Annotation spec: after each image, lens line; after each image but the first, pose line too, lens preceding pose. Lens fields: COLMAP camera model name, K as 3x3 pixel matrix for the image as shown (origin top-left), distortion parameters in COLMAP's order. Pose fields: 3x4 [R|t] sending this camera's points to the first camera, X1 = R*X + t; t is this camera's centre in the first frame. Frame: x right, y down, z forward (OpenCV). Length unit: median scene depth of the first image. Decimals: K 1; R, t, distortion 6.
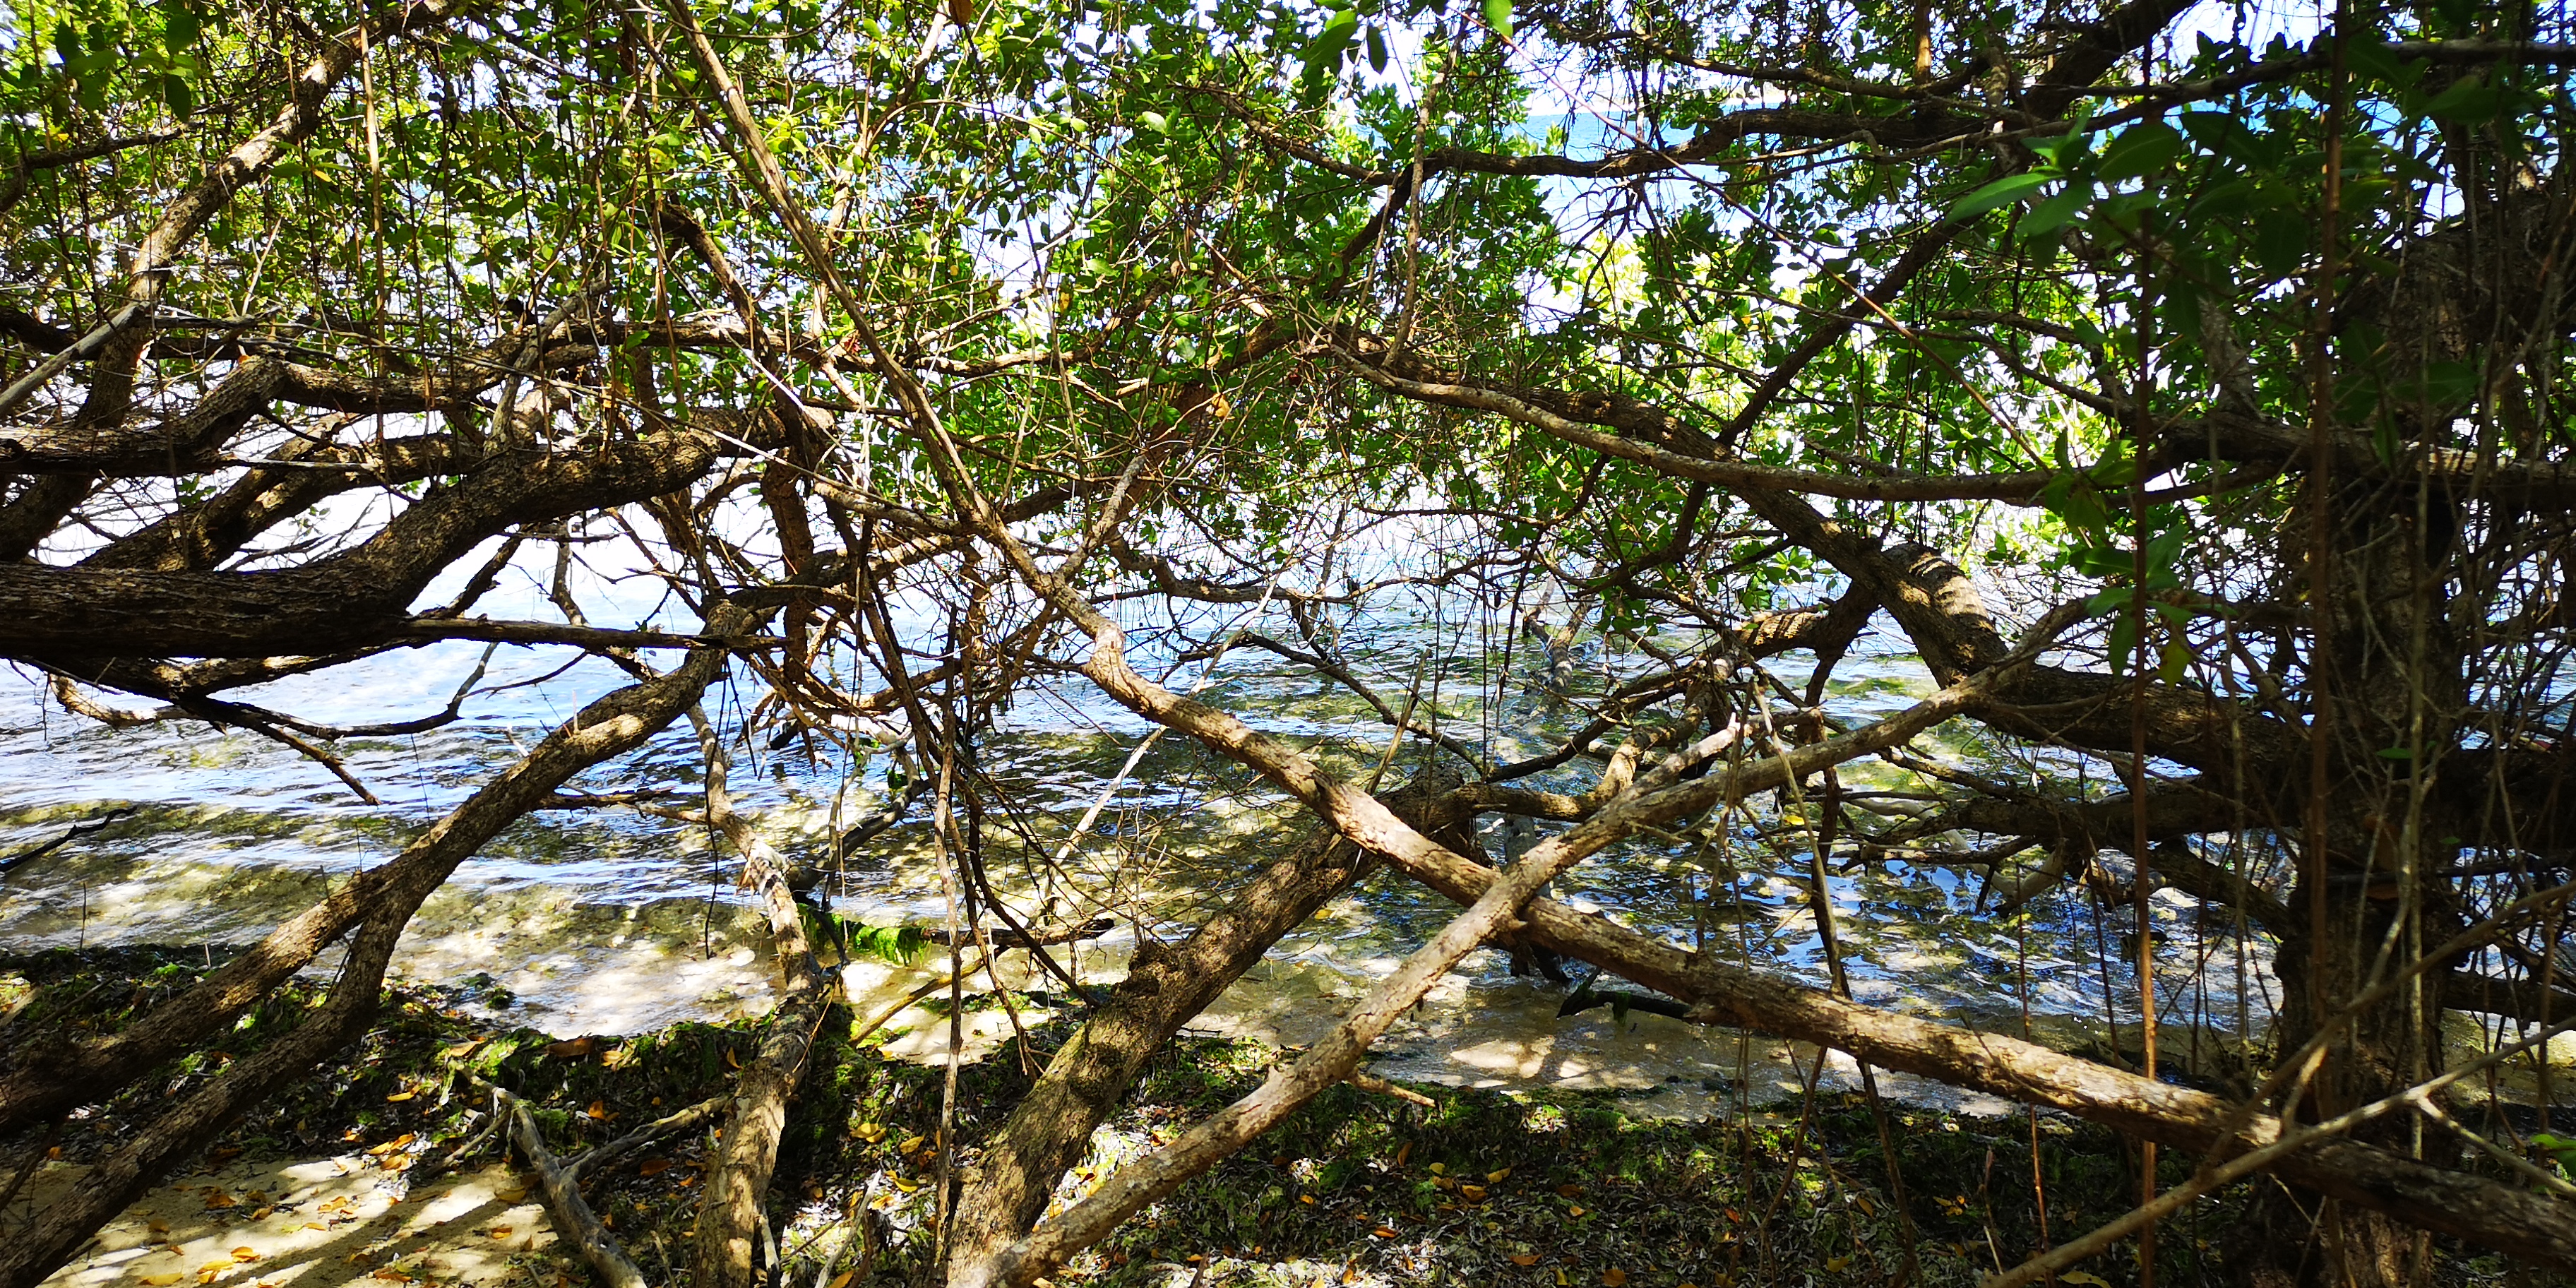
lens RADIAL K [[1922.5, 0, 1284.0], [0, 1922.5, 647.4], [0, 0, 1]] dist [0.031842, -0.053237]
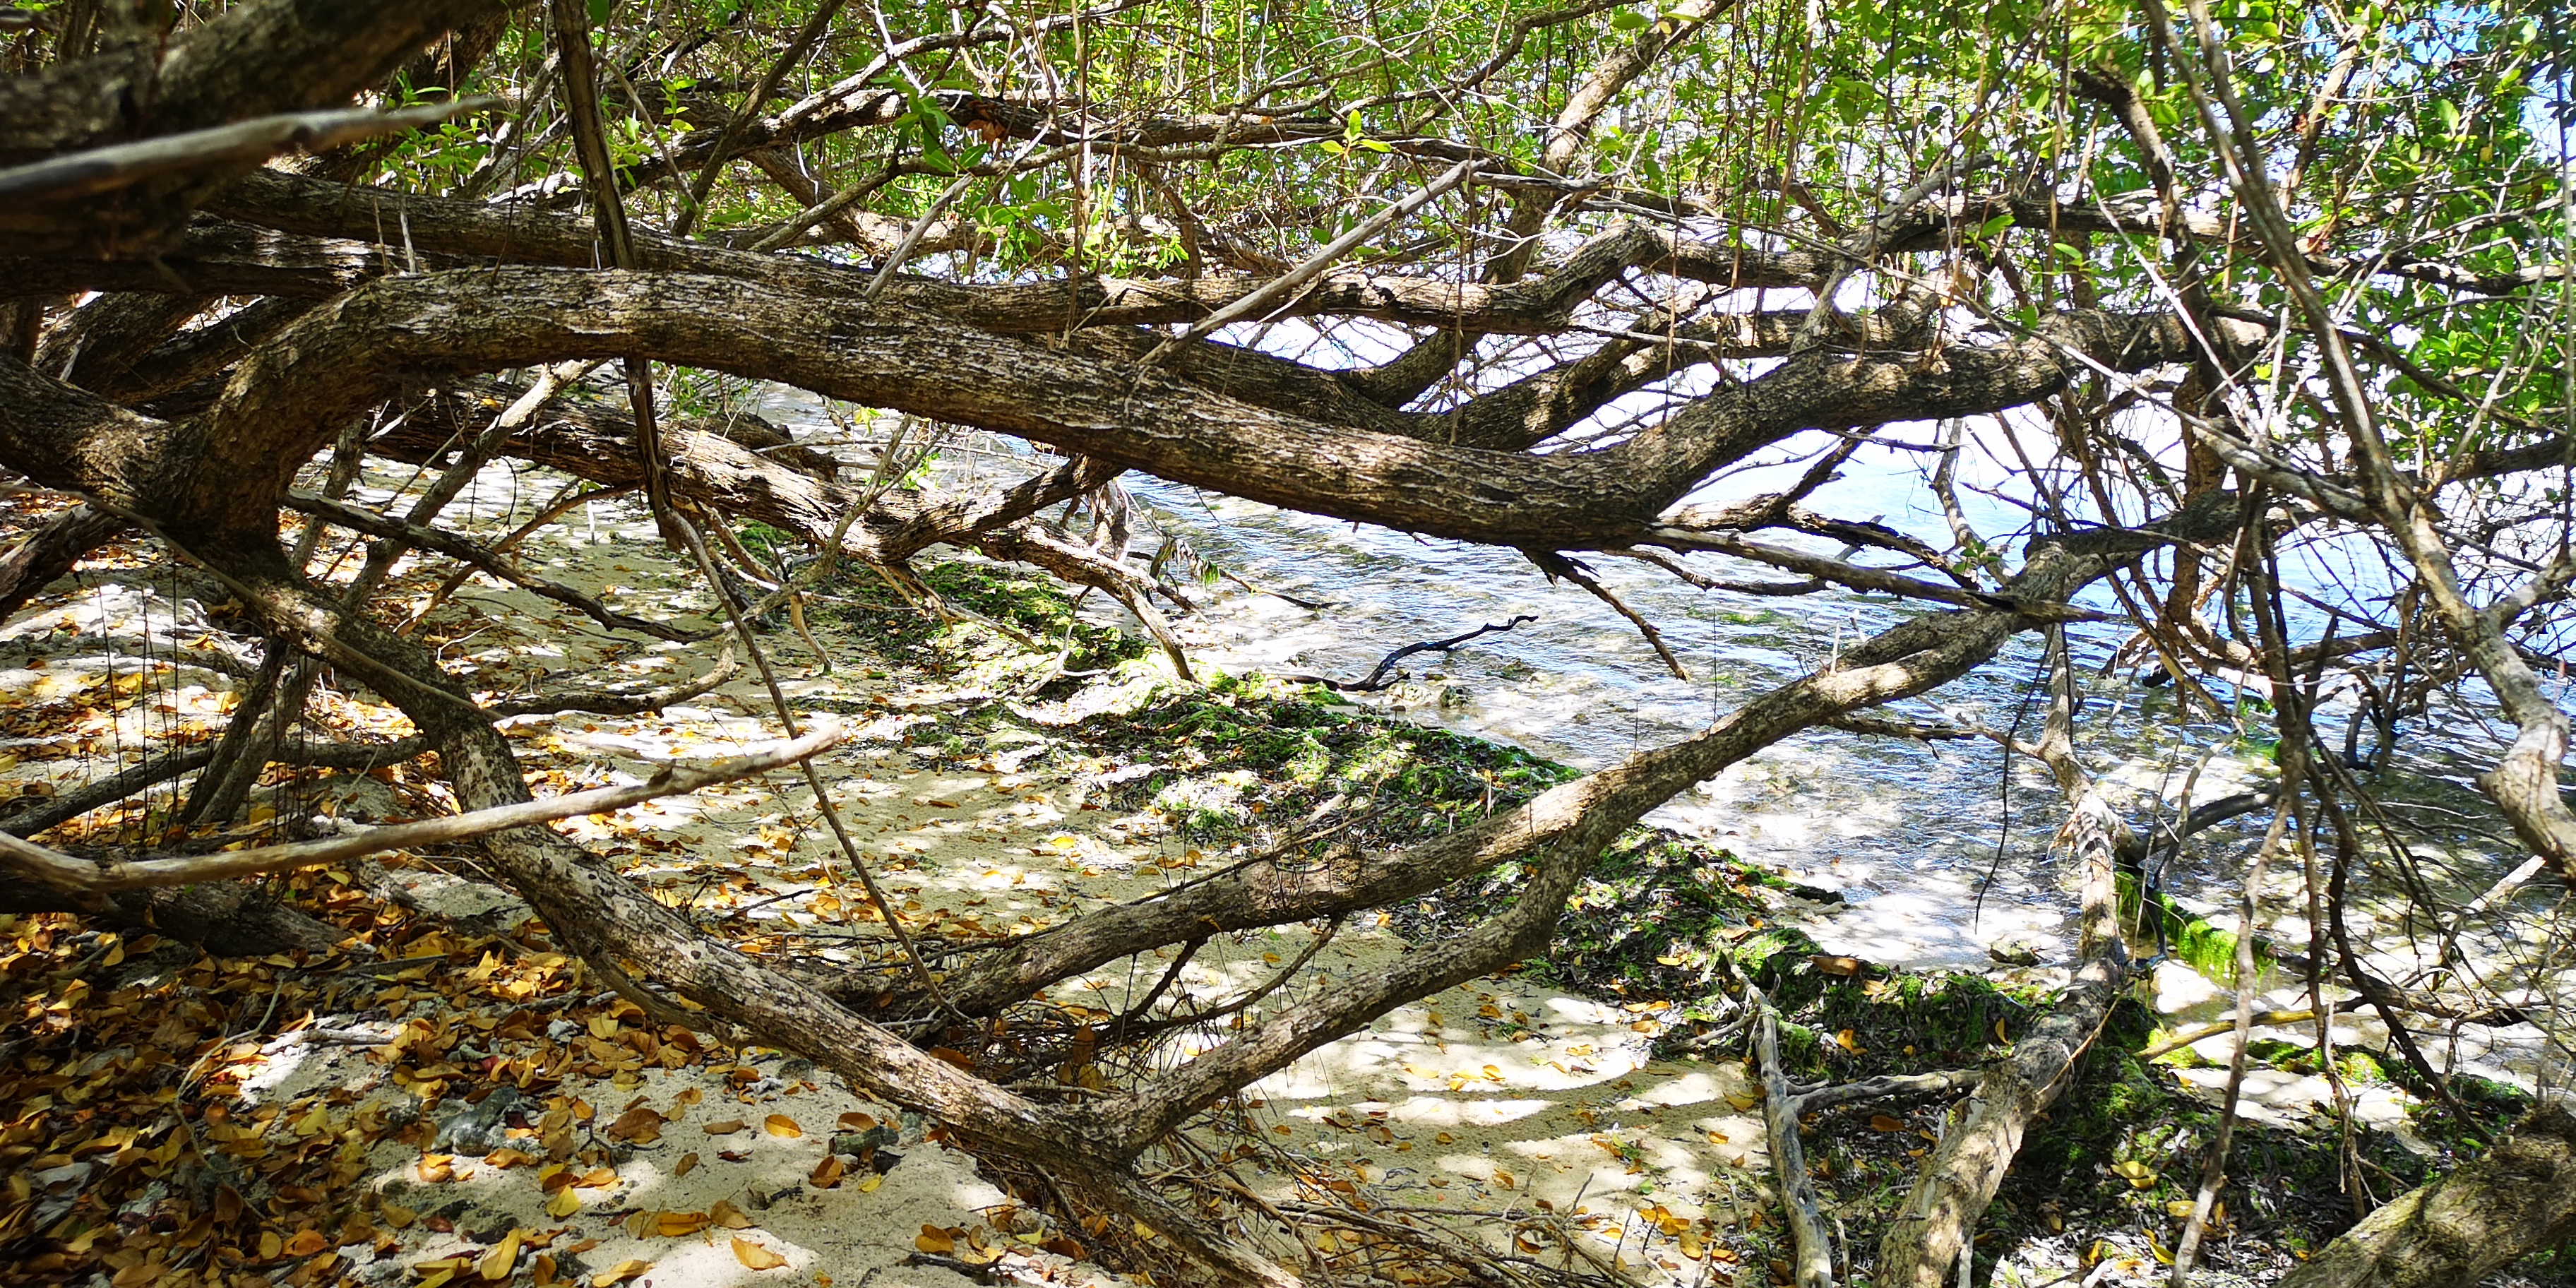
lens RADIAL K [[1922.5, 0, 1279.3], [0, 1922.5, 632.7], [0, 0, 1]] dist [0.031842, -0.053237]
pose [[0.747244, 0.193015, -0.635902, -0.001558], [-0.154939, 0.981122, 0.115732, -0.022246], [0.646235, 0.012046, 0.763043, 0.100187]]
